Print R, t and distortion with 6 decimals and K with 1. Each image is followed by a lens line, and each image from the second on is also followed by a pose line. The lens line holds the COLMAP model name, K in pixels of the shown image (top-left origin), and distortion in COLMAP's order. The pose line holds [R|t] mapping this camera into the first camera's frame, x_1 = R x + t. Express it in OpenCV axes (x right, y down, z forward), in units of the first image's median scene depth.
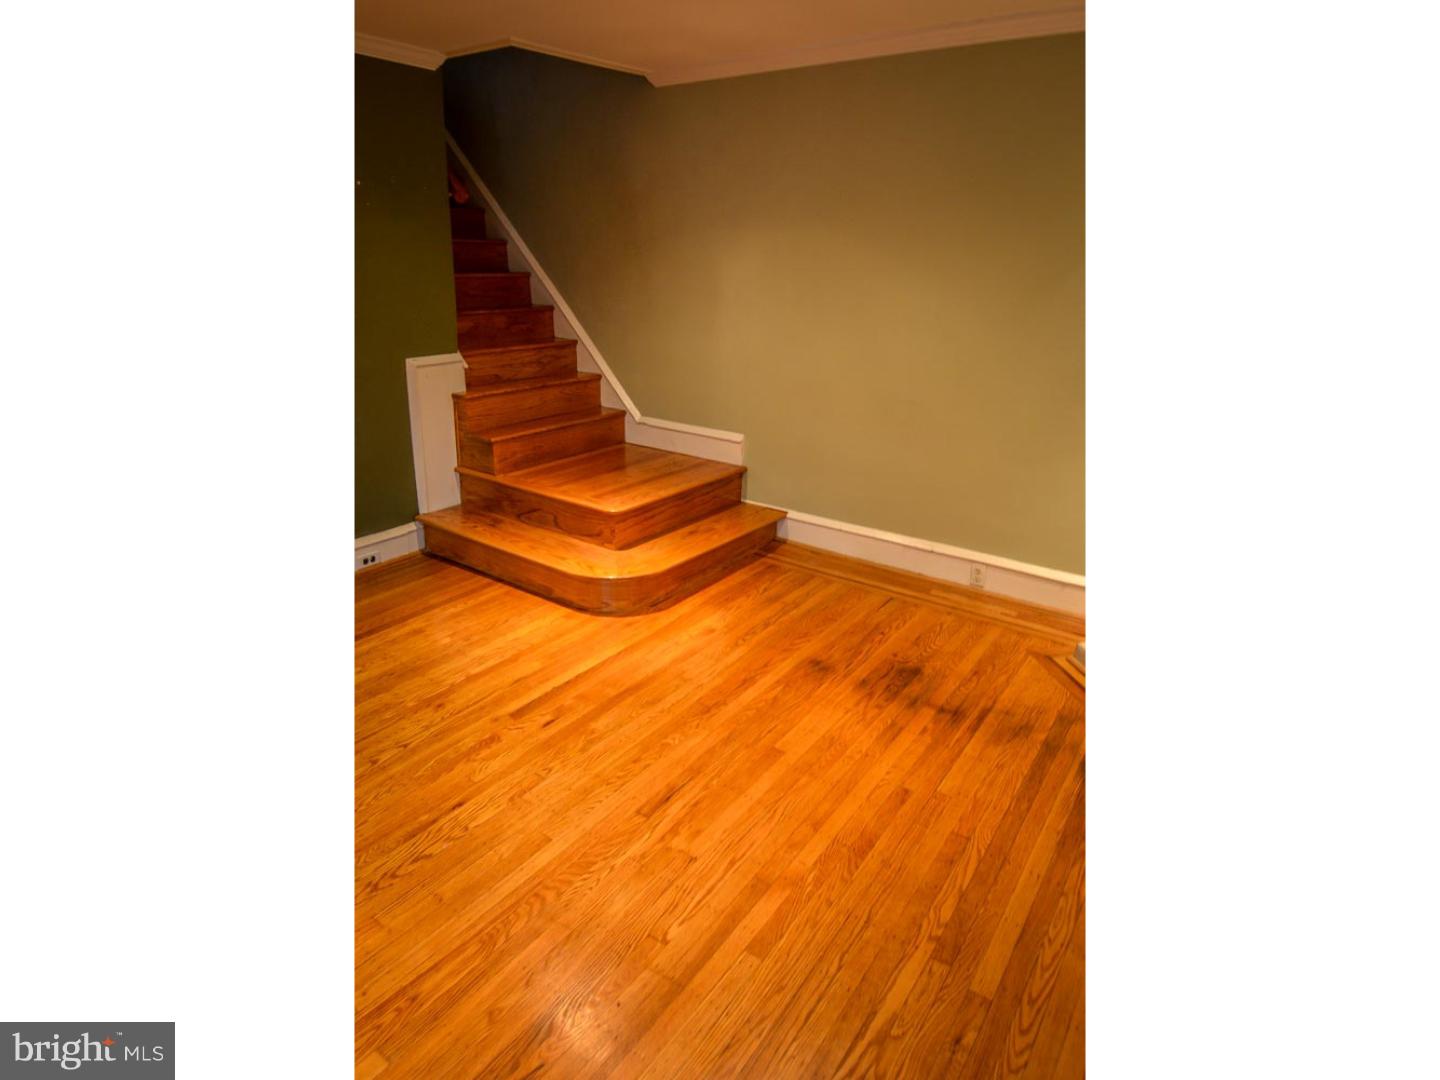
lens RADIAL K [[770.4, 0, 720.0], [0, 770.4, 540.0], [0, 0, 1]] dist [-0.001787, -0.000129]
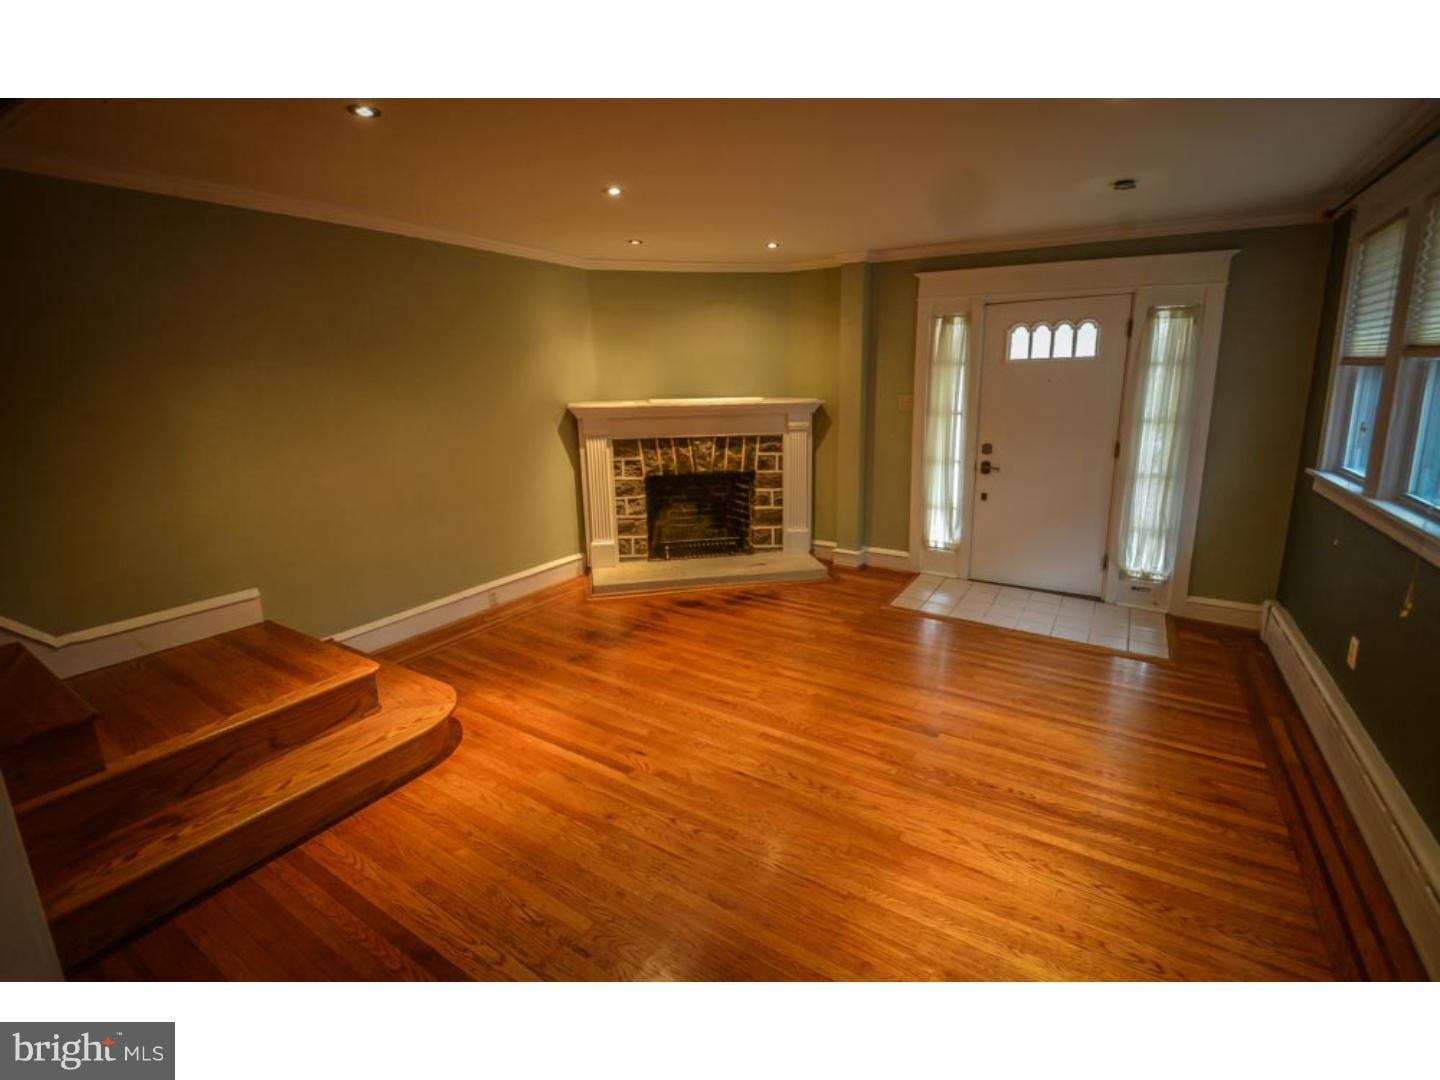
lens RADIAL K [[644.8, 0, 715.9], [0, 644.8, 518.2], [0, 0, 1]] dist [-0.000995, -0.000515]
pose [[-0.063832, -0.231295, 0.970787, -1.021787], [0.371049, 0.897533, 0.238239, -0.270195], [-0.926417, 0.375417, 0.028530, 0.632127]]
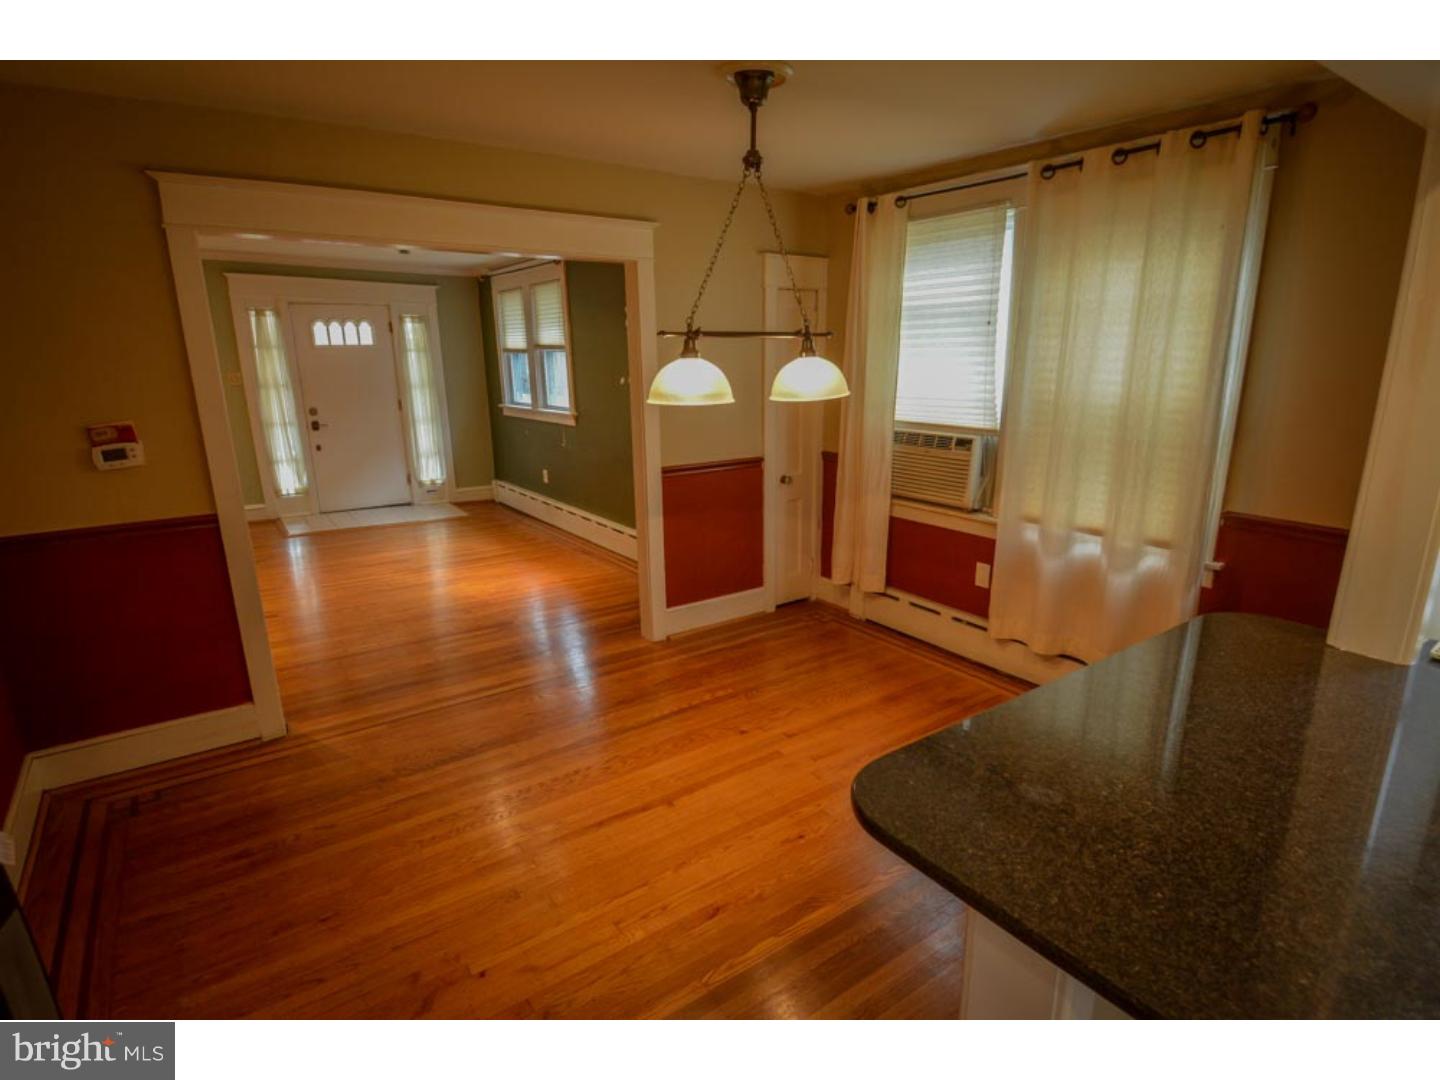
lens RADIAL K [[756.6, 0, 720.0], [0, 756.6, 540.0], [0, 0, 1]] dist [0.002708, 0.000182]
pose [[-0.944215, -0.089050, 0.317062, -1.561669], [0.108896, 0.824173, 0.555771, -0.676295], [-0.310805, 0.559294, -0.768499, 1.695281]]
